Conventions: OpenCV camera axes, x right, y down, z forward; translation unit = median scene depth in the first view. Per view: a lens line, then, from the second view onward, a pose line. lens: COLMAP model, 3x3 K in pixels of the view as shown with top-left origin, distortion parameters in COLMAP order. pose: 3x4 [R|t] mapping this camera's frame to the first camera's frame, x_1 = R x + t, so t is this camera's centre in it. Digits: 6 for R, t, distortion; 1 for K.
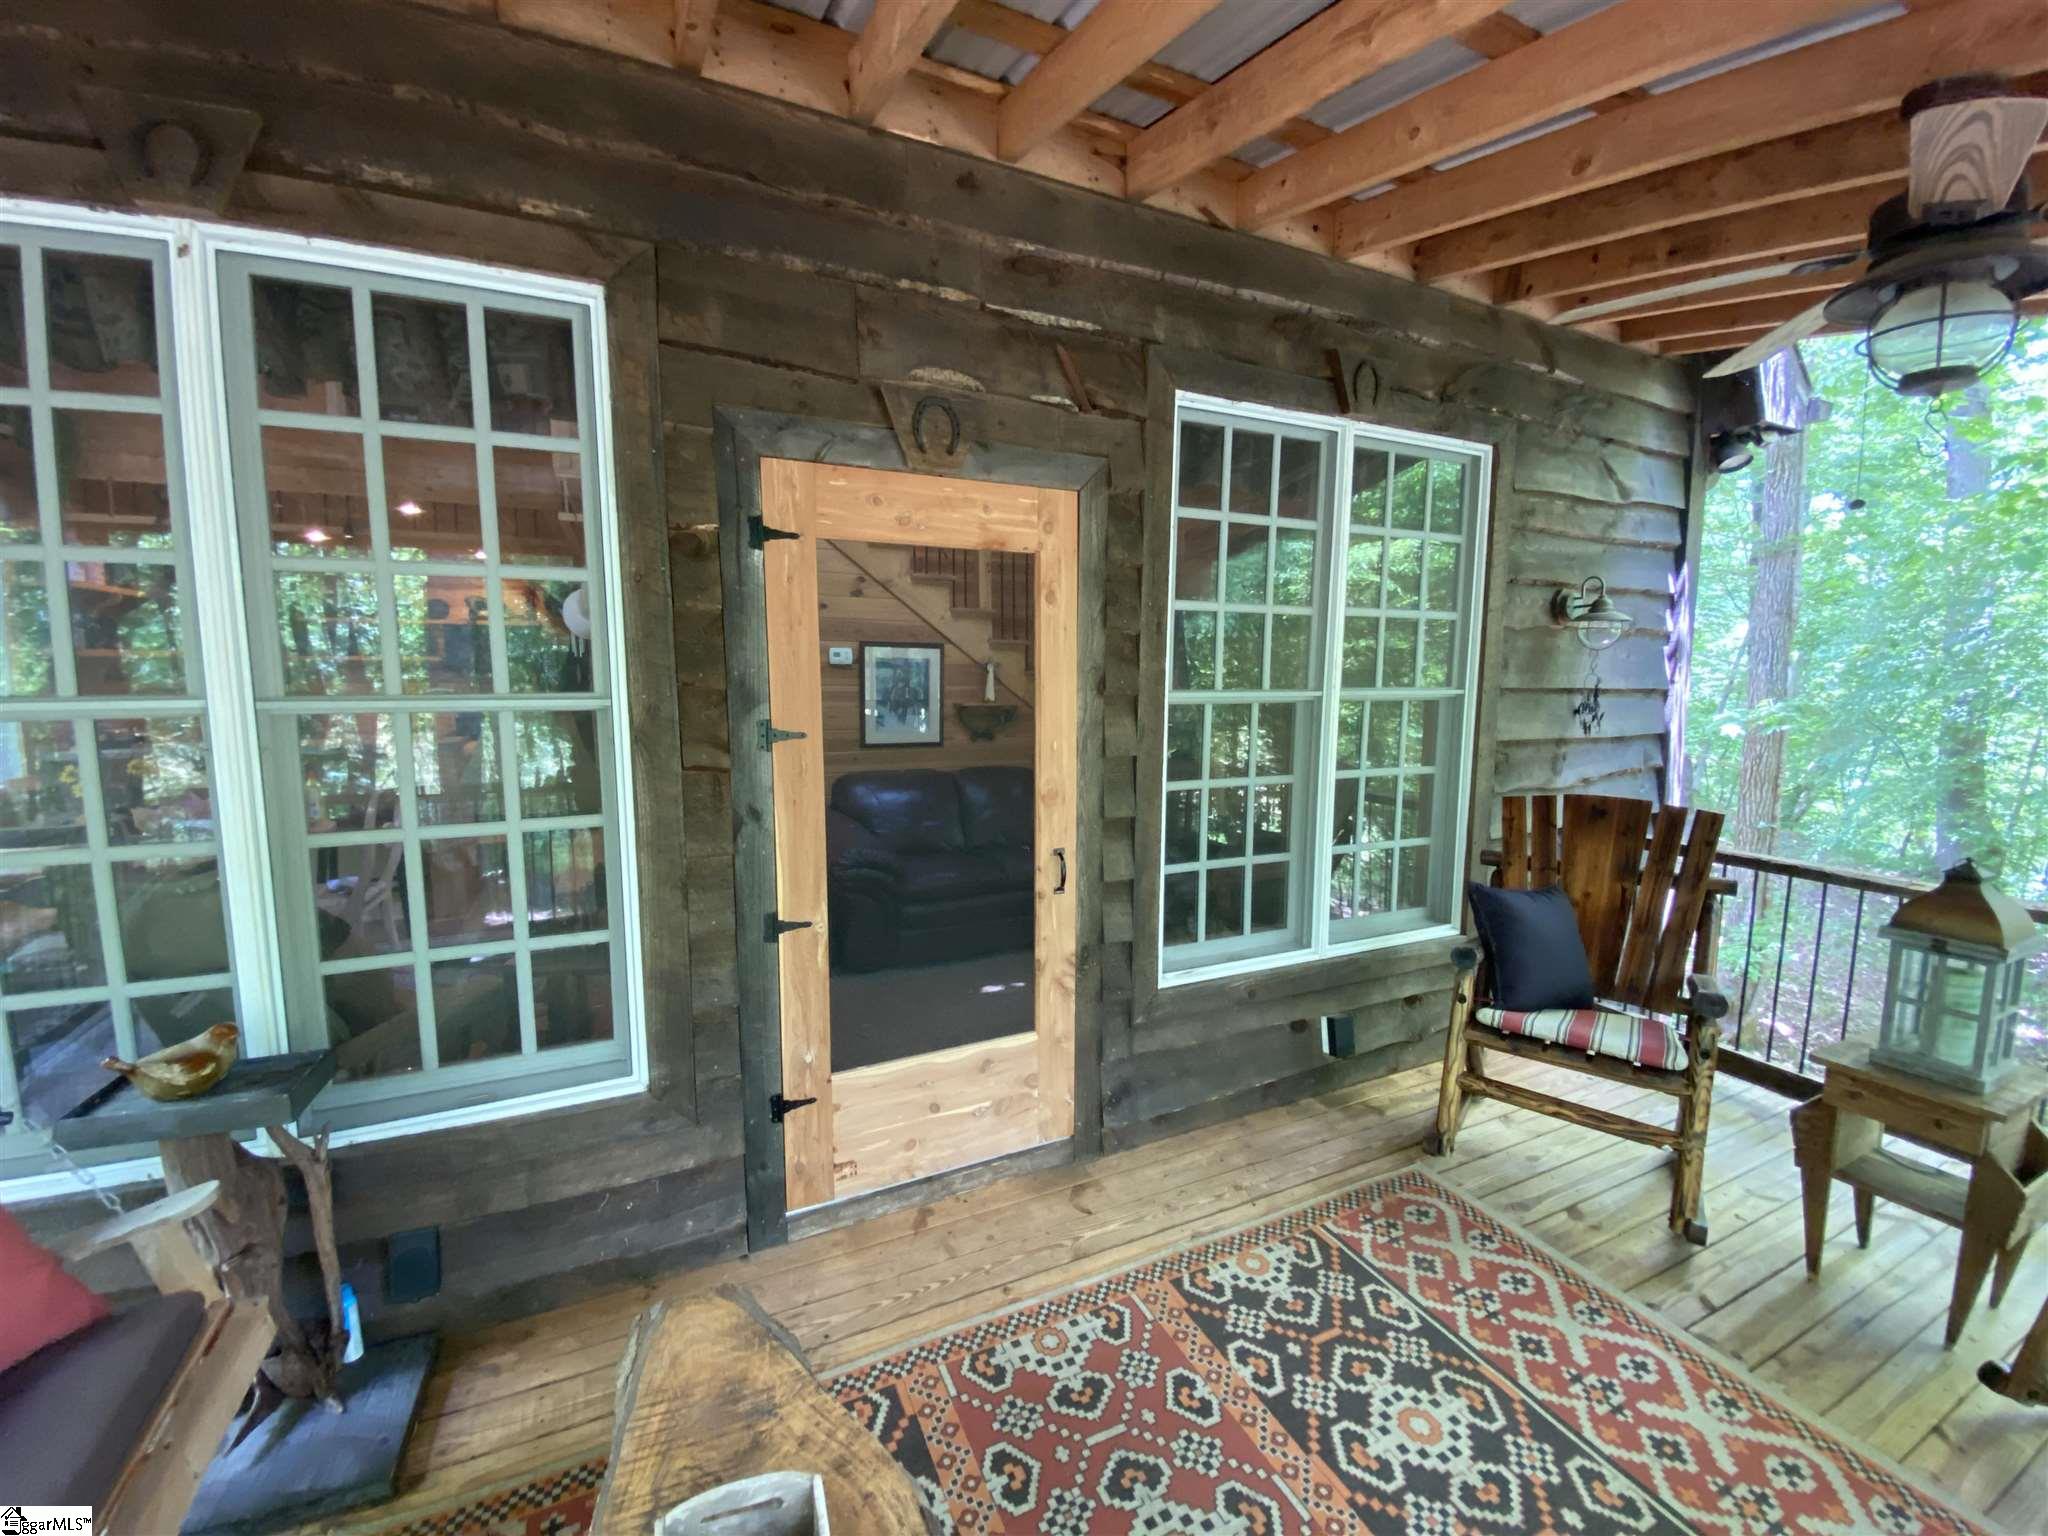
lens RADIAL K [[827.4, 0, 1024.0], [0, 827.4, 768.0], [0, 0, 1]] dist [0.000192, -0.012770]
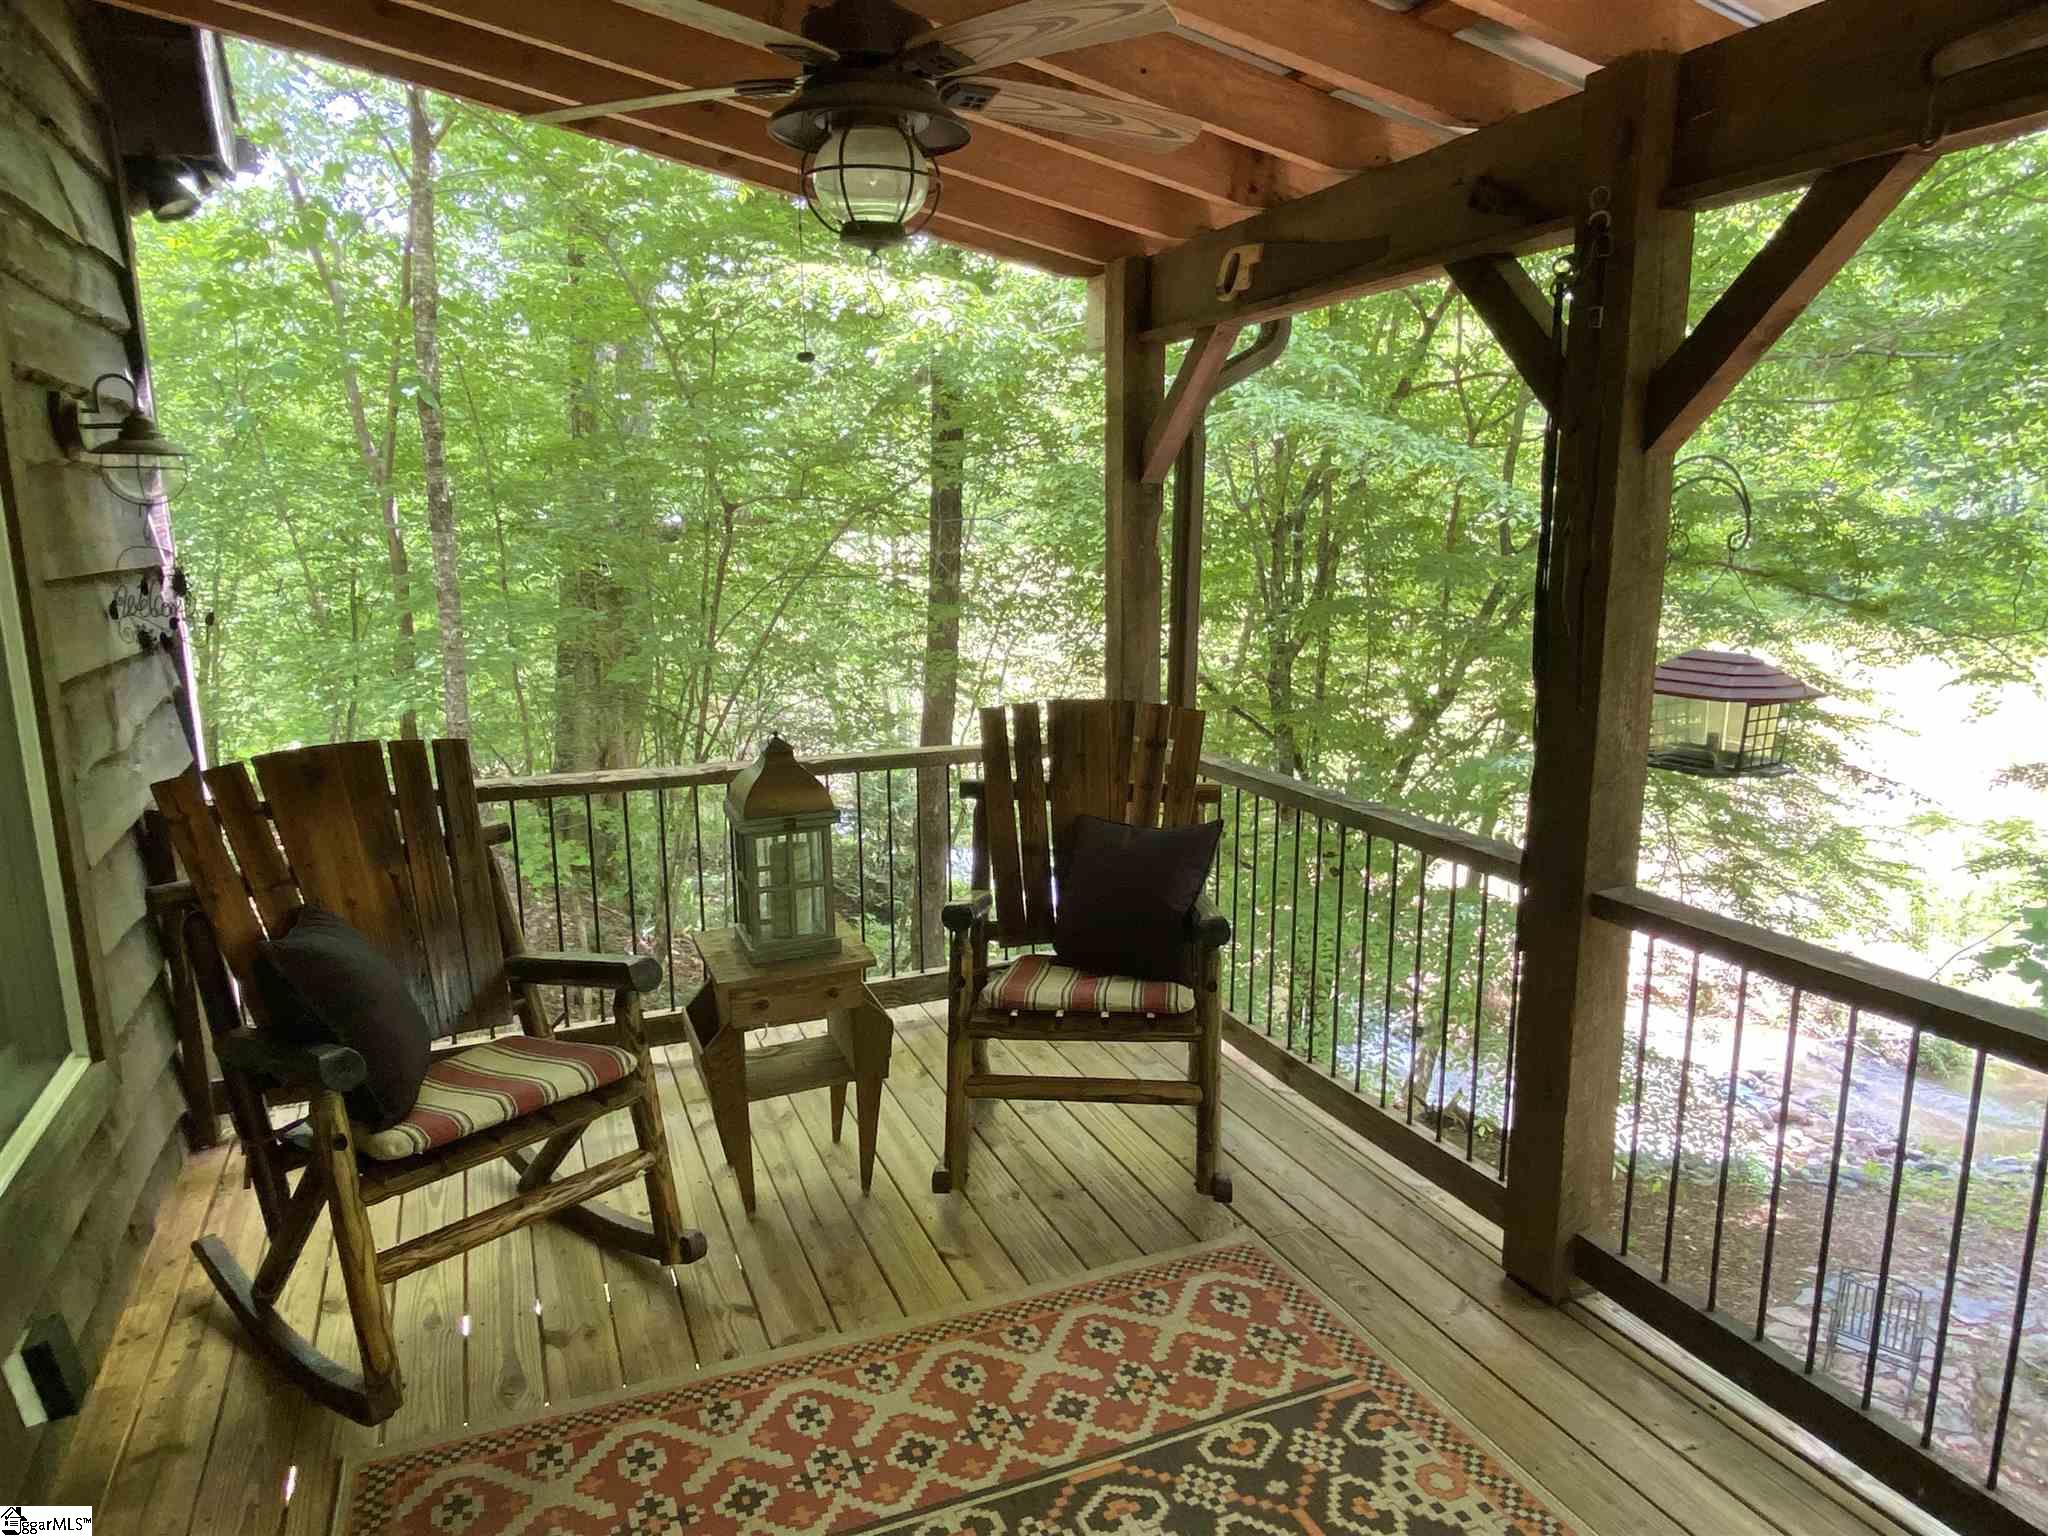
lens RADIAL K [[1264.1, 0, 1024.0], [0, 1264.1, 768.0], [0, 0, 1]] dist [-0.021760, -0.001250]
pose [[0.037698, -0.203673, 0.978313, -0.277159], [0.128269, 0.971896, 0.197394, -0.089385], [-0.991023, 0.118046, 0.062764, 0.551019]]
